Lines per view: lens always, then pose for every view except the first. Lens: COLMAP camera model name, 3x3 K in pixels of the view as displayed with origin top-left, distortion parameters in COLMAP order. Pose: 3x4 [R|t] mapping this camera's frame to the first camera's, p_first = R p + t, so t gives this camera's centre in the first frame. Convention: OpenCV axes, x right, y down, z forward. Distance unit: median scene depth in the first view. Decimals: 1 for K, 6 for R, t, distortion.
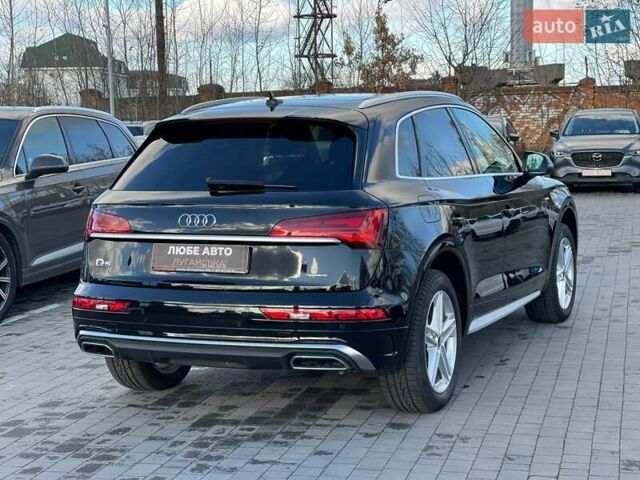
lens RADIAL K [[1179.1, 0, 321.0], [0, 1179.1, 236.7], [0, 0, 1]] dist [0.203591, 0.000000]
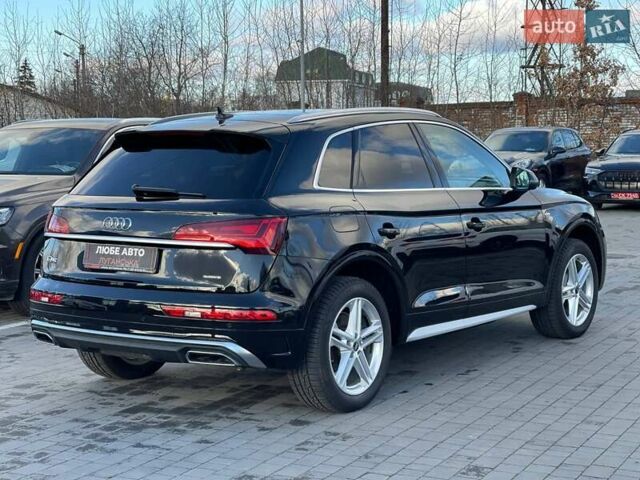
lens RADIAL K [[1179.1, 0, 313.8], [0, 1179.1, 243.0], [0, 0, 1]] dist [0.203591, 0.000000]
pose [[0.977929, 0.031918, -0.206484, 0.273541], [-0.032776, 0.999462, -0.000736, -0.000627], [0.206350, 0.007487, 0.978450, -0.032257]]
